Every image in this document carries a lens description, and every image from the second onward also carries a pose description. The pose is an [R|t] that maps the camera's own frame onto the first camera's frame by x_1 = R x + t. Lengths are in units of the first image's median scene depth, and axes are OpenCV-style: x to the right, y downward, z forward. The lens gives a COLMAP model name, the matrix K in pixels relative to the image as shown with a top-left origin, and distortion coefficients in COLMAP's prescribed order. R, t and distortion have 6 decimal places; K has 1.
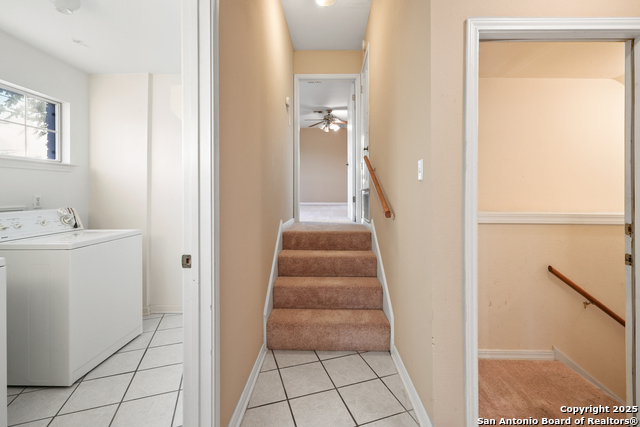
lens RADIAL K [[284.0, 0, 328.3], [0, 284.0, 186.7], [0, 0, 1]] dist [0.001652, 0.001233]
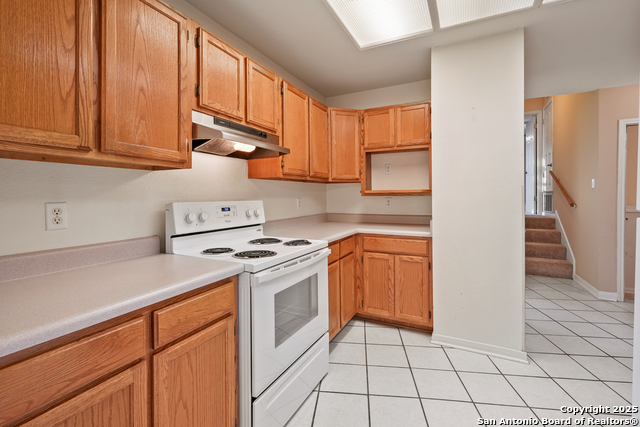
lens RADIAL K [[284.0, 0, 339.1], [0, 284.0, 192.6], [0, 0, 1]] dist [0.001652, 0.001233]
pose [[0.909351, 0.003220, -0.416017, -0.314598], [0.002284, 0.999916, 0.012732, -0.009834], [0.416024, -0.012528, 0.909268, -1.045118]]
